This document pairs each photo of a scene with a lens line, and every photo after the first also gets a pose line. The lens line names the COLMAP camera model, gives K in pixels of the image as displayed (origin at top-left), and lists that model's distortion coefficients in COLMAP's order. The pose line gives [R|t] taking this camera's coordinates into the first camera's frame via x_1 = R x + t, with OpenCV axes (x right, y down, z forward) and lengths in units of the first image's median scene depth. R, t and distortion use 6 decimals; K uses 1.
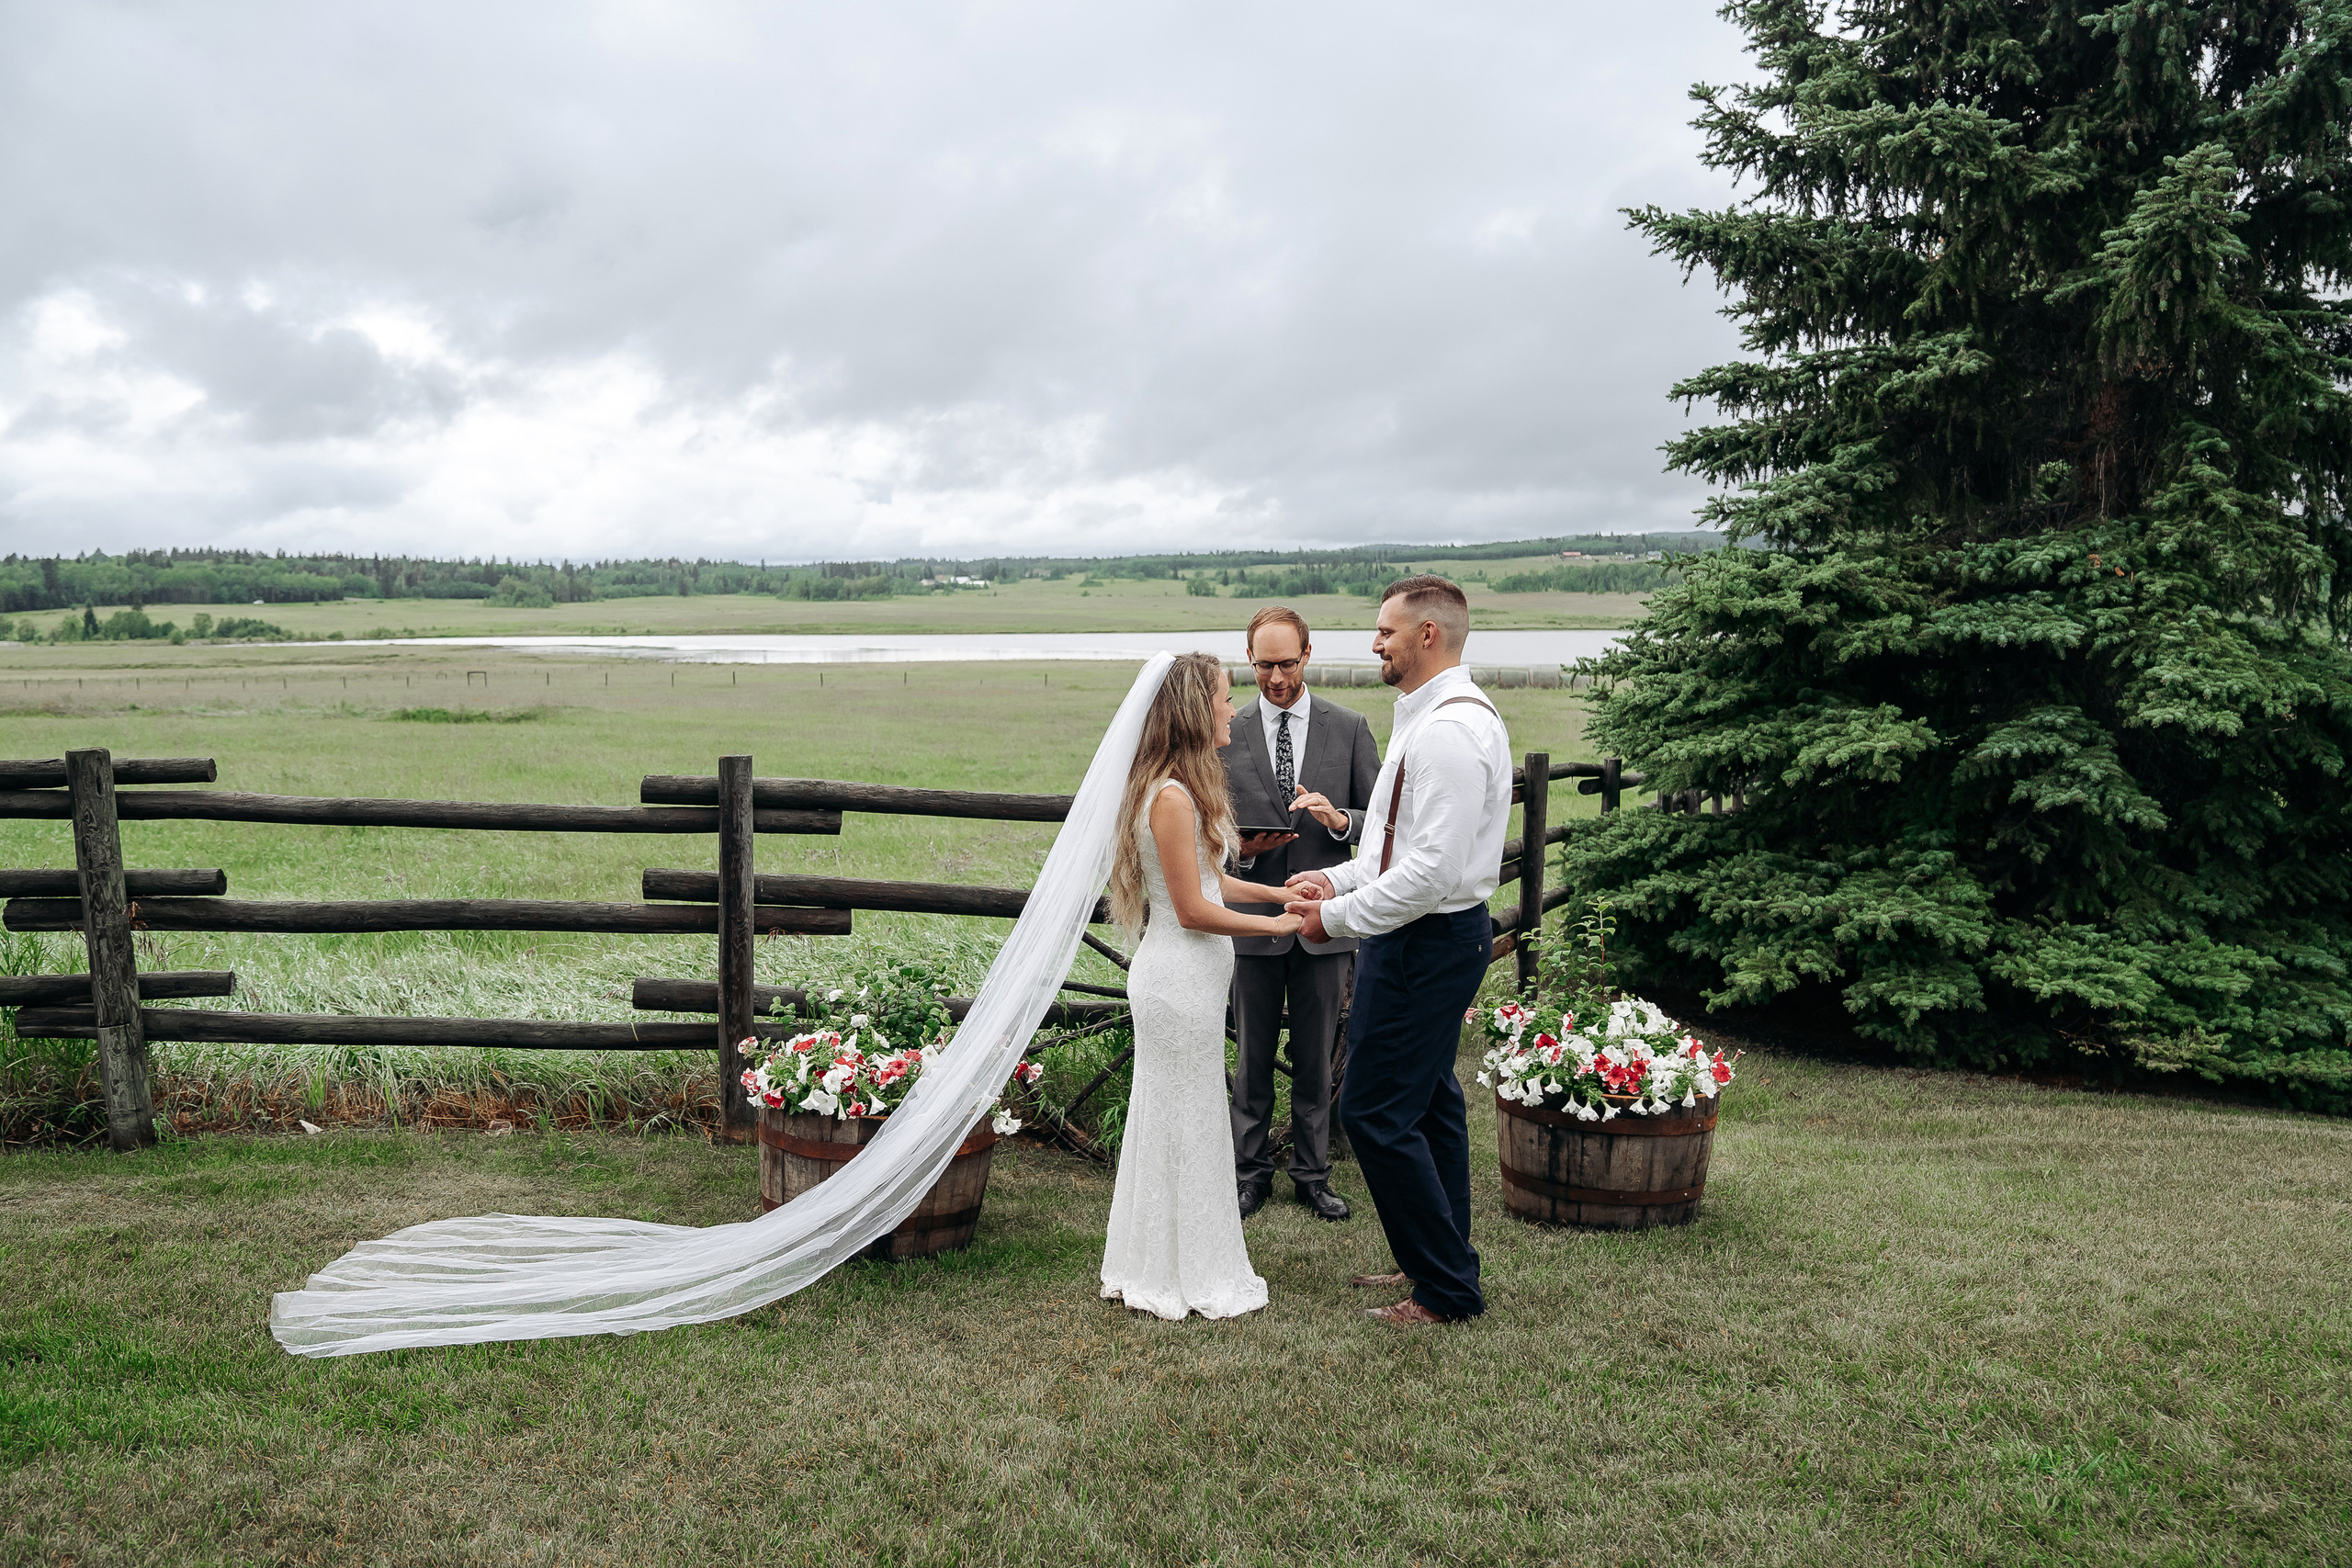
lens RADIAL K [[1639.0, 0, 1163.5], [0, 1639.0, 782.5], [0, 0, 1]] dist [-0.128241, 0.103397]
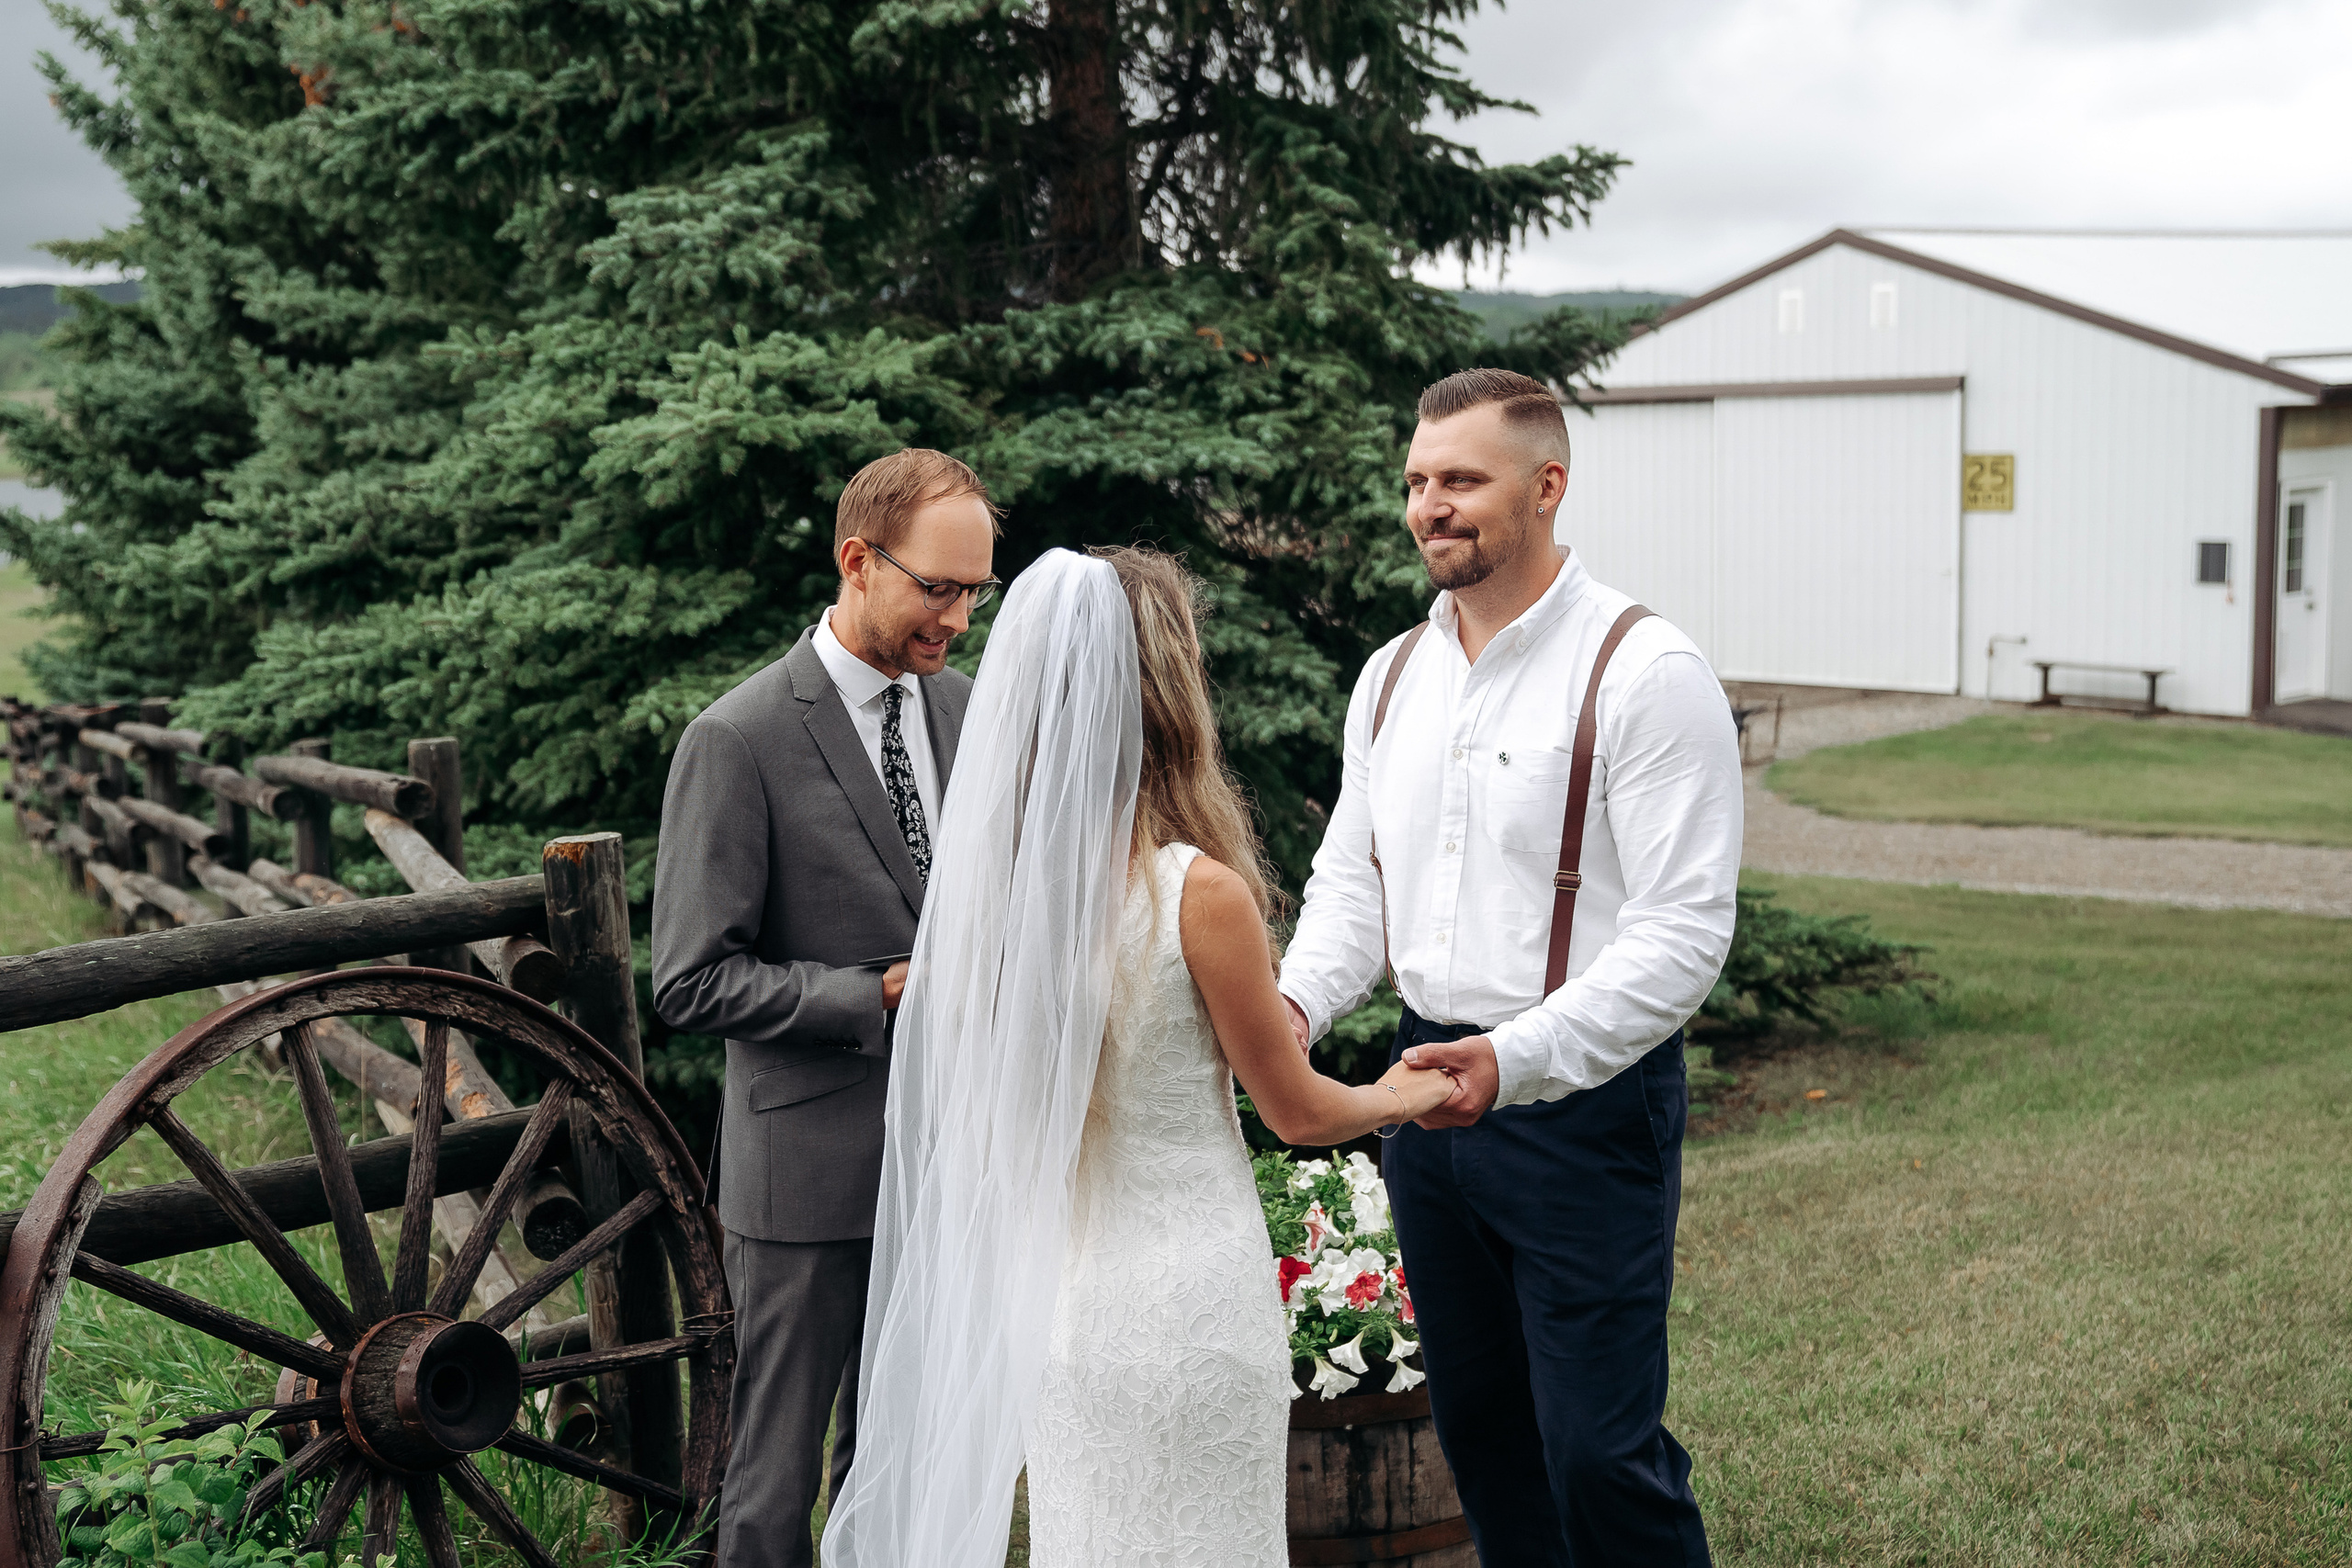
lens RADIAL K [[2967.3, 0, 1164.9], [0, 2967.3, 771.4], [0, 0, 1]] dist [0.063705, -0.016522]
pose [[0.666681, -0.108902, 0.737344, -0.315383], [0.106639, 0.993027, 0.050246, -0.033867], [-0.737675, 0.045131, 0.673646, 0.253527]]
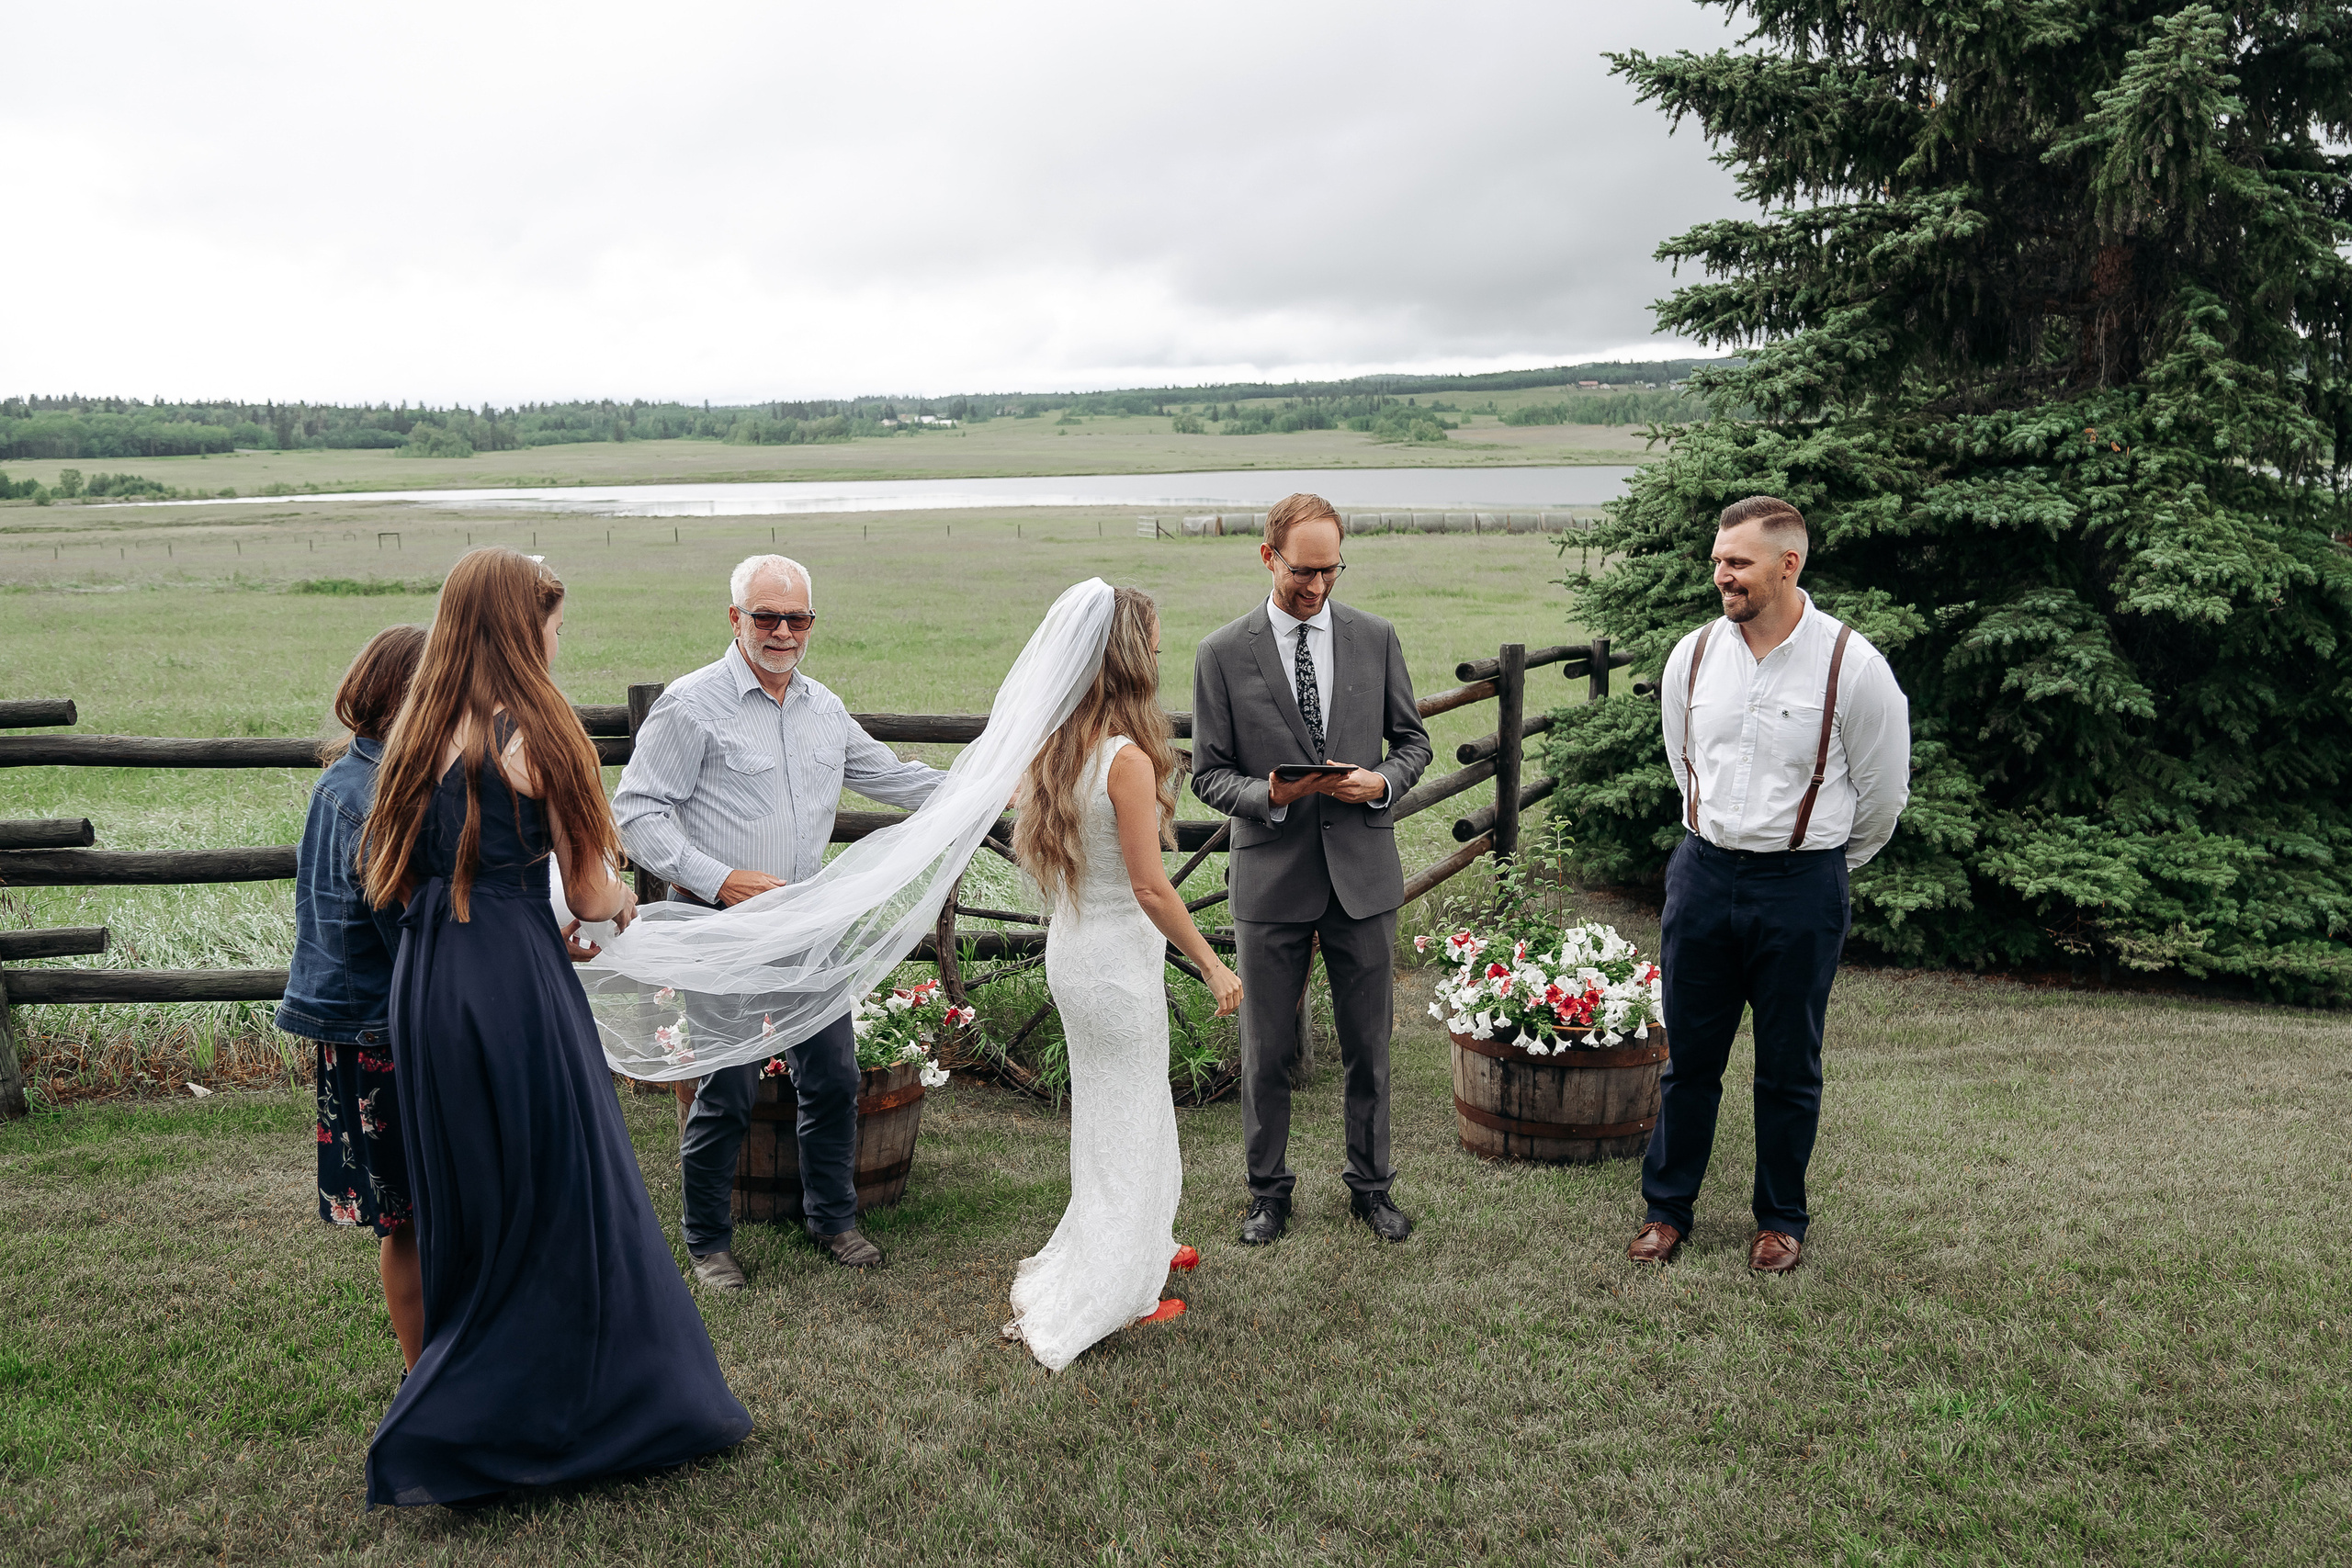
lens RADIAL K [[1774.7, 0, 1248.1], [0, 1774.7, 734.4], [0, 0, 1]] dist [-0.131774, 0.110857]
pose [[0.998408, -0.019894, 0.052775, 0.023244], [0.016930, 0.998286, 0.056027, -0.028369], [-0.053799, -0.055044, 0.997033, -0.020964]]
